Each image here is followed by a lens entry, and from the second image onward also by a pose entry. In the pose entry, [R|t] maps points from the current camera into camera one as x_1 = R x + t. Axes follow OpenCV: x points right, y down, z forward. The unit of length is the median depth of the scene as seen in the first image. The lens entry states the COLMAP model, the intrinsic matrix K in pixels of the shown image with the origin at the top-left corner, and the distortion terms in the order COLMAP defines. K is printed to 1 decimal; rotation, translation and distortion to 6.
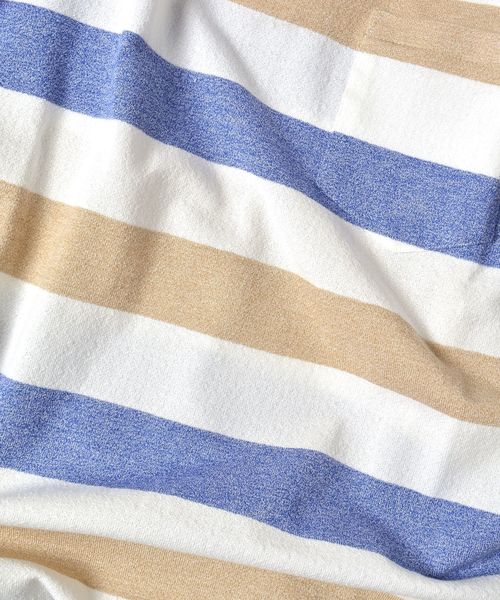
lens RADIAL K [[908.2, 0, 250.2], [0, 908.2, 228.4], [0, 0, 1]] dist [-0.055855, -0.065306]
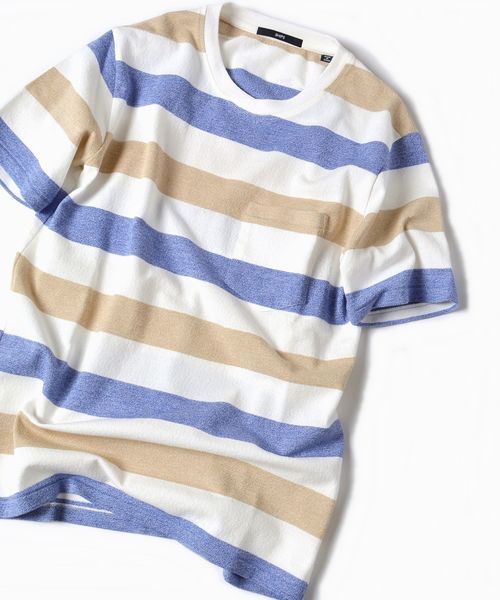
lens RADIAL K [[908.2, 0, 250.2], [0, 908.2, 228.4], [0, 0, 1]] dist [-0.055855, -0.065306]
pose [[0.998884, -0.042314, -0.020982, 0.189590], [0.036713, 0.975105, -0.218685, 0.309813], [0.029714, 0.217671, 0.975570, -1.170337]]
